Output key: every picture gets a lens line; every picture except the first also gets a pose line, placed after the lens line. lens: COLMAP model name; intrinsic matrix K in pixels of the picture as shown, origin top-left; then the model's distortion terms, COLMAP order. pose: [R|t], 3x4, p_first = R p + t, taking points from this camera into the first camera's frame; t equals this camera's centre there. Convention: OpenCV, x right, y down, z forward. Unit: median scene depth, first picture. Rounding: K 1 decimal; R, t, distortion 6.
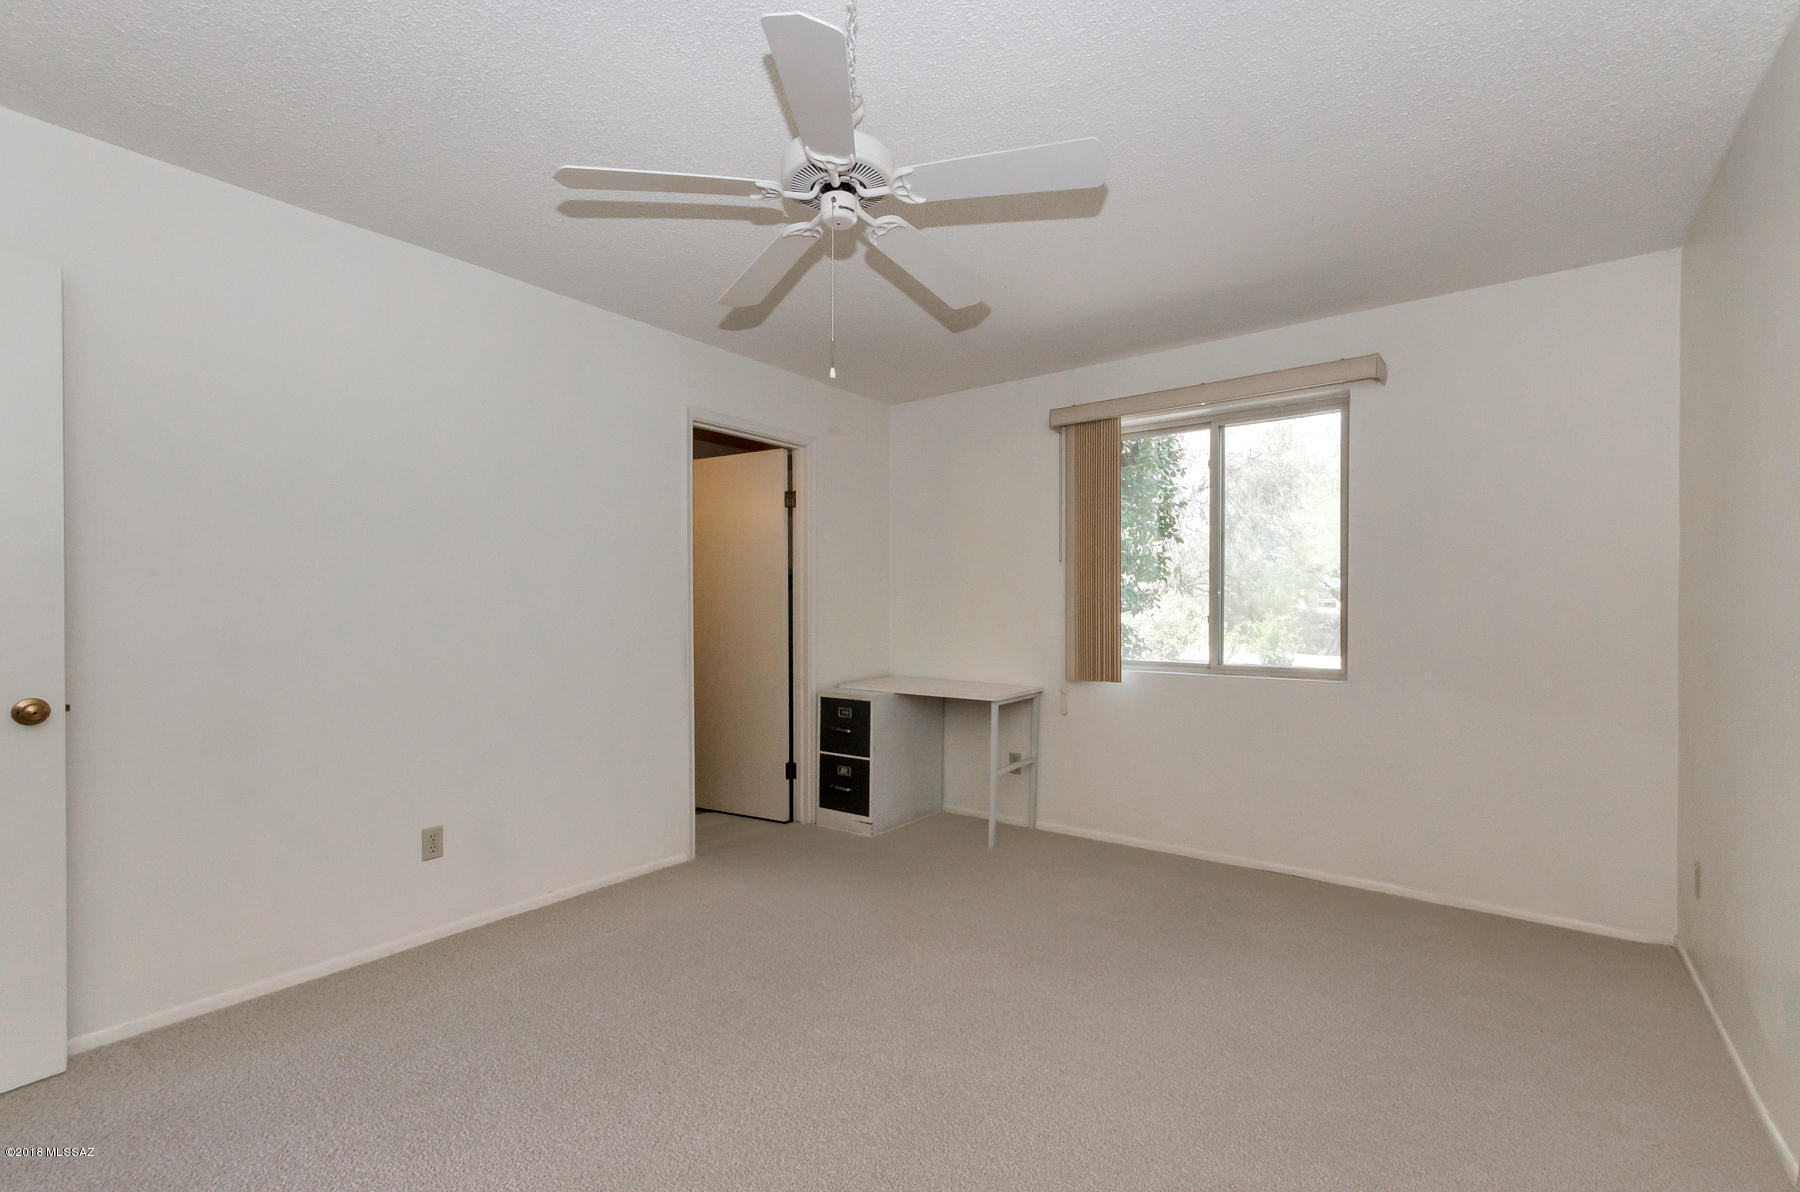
lens RADIAL K [[797.8, 0, 901.2], [0, 797.8, 606.4], [0, 0, 1]] dist [-0.000526, -0.000553]
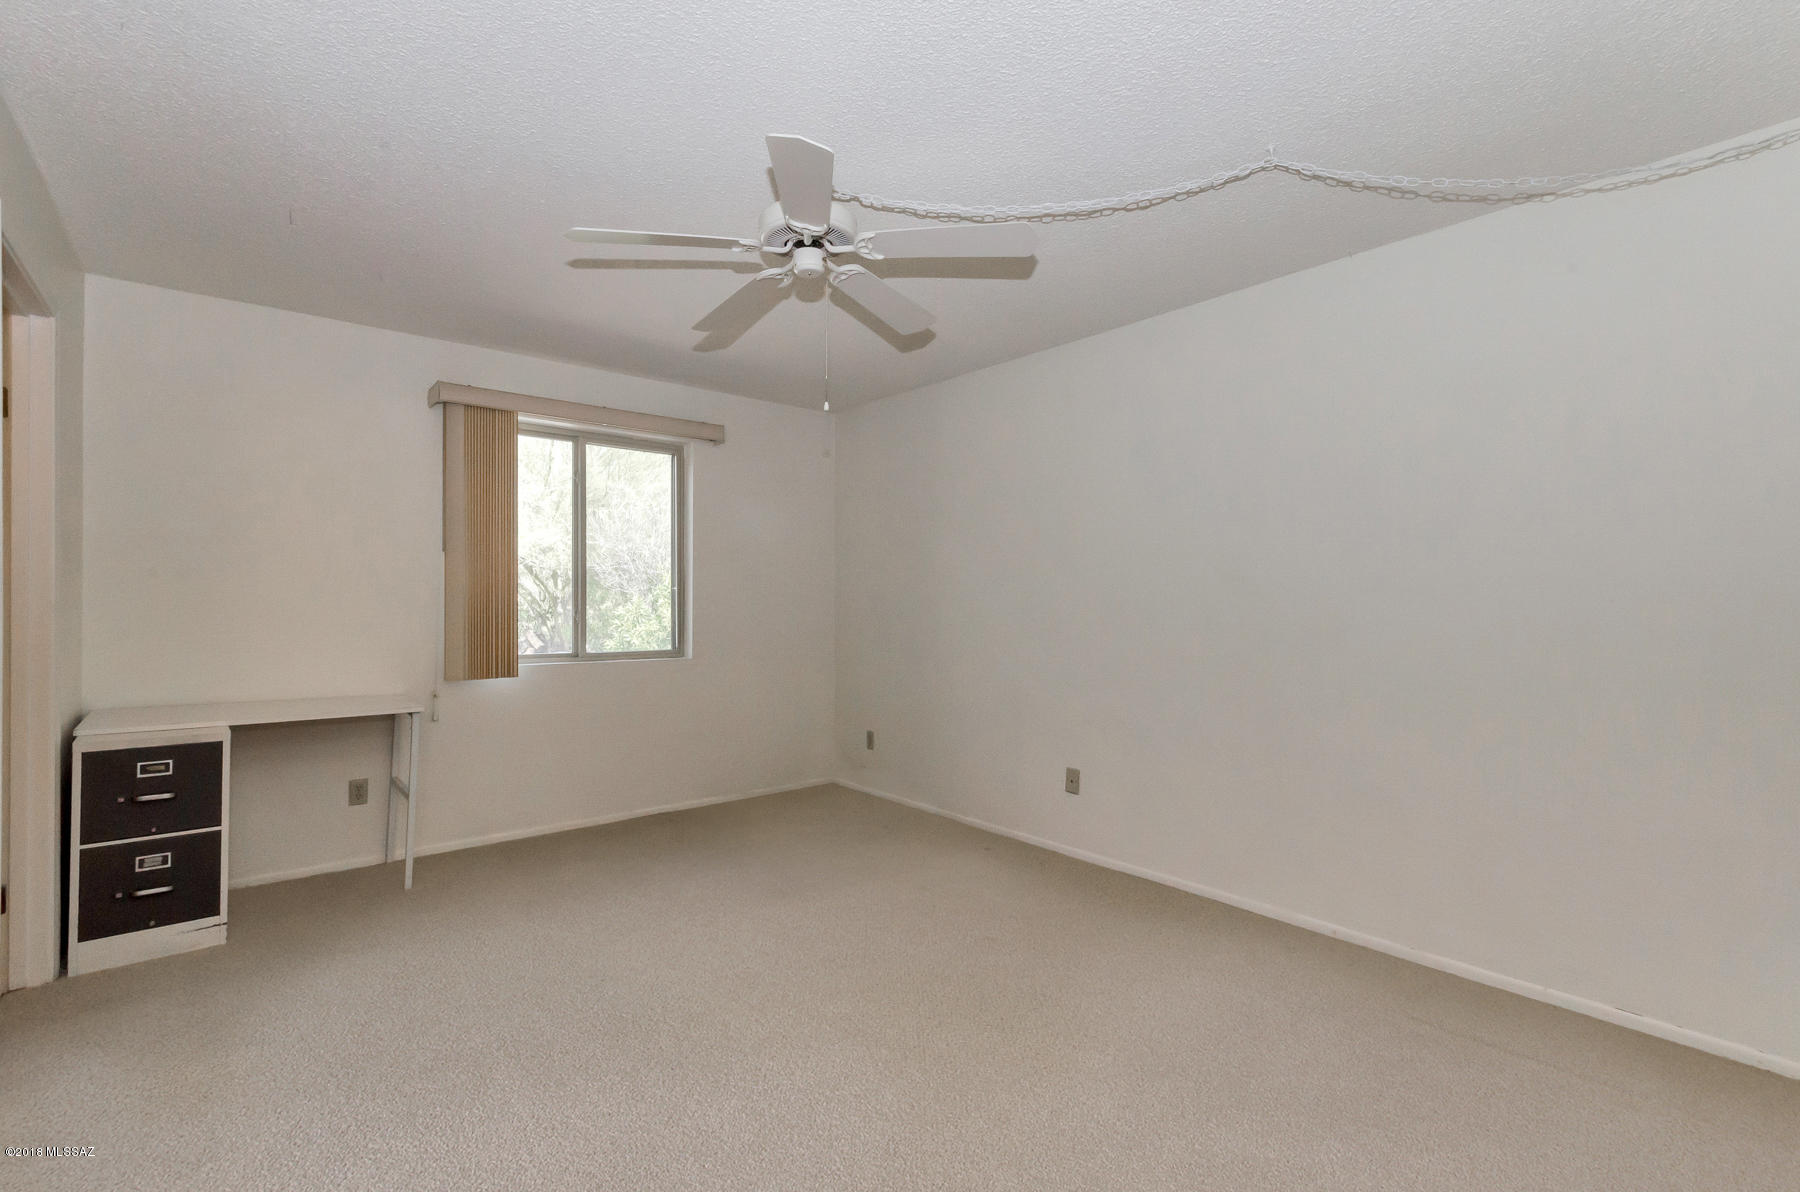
lens RADIAL K [[813.2, 0, 897.9], [0, 813.2, 583.3], [0, 0, 1]] dist [0.000978, -0.000005]
pose [[0.200960, 0.025868, 0.979258, -0.627876], [-0.003293, 0.999663, -0.025732, 0.002550], [-0.979594, 0.001946, 0.200977, 0.323731]]
